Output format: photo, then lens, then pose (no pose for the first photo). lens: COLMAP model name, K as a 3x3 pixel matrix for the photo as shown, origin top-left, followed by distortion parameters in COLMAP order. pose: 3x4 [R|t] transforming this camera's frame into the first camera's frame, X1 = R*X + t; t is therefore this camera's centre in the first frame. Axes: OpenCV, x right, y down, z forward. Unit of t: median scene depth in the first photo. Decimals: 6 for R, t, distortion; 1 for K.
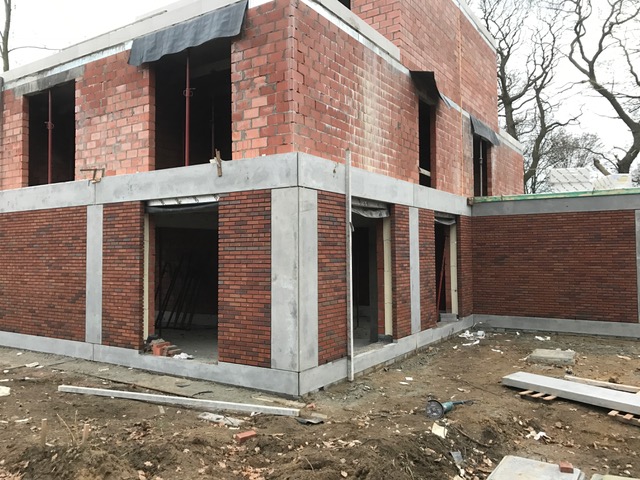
lens RADIAL K [[516.7, 0, 321.2], [0, 516.7, 239.0], [0, 0, 1]] dist [0.027912, 0.001263]
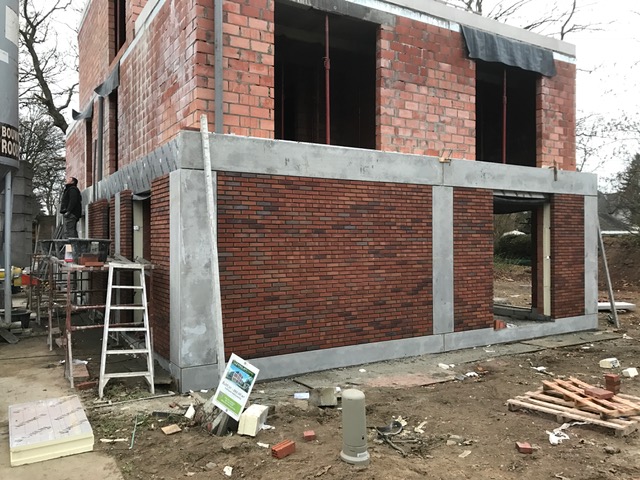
lens RADIAL K [[516.7, 0, 321.8], [0, 516.7, 239.5], [0, 0, 1]] dist [0.027912, 0.001263]
pose [[0.435598, 0.000416, 0.900141, -1.380967], [-0.030013, 0.999451, 0.014062, 0.023990], [-0.899641, -0.033141, 0.435371, 0.794807]]
